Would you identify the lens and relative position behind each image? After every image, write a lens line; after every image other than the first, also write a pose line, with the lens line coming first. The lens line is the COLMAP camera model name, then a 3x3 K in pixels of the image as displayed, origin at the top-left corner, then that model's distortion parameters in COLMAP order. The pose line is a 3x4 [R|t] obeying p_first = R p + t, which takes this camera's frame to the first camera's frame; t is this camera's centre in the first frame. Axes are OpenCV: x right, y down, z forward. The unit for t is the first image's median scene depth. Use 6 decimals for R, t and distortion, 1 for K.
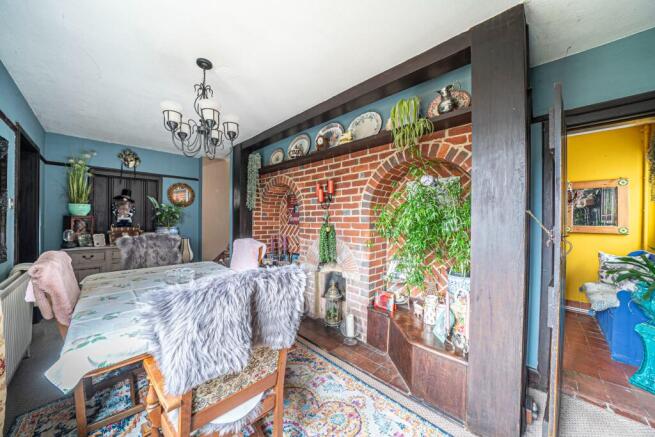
lens RADIAL K [[227.0, 0, 325.4], [0, 227.0, 218.5], [0, 0, 1]] dist [-0.027746, 0.000039]
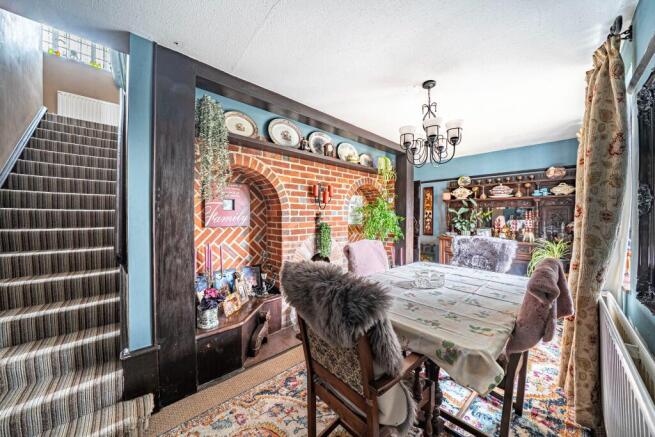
lens RADIAL K [[227.0, 0, 325.4], [0, 227.0, 218.5], [0, 0, 1]] dist [-0.027746, 0.000039]
pose [[0.059054, -0.013778, 0.998160, -0.995746], [0.000618, 0.999905, 0.013765, -0.011632], [-0.998255, -0.000196, 0.059057, 0.840192]]
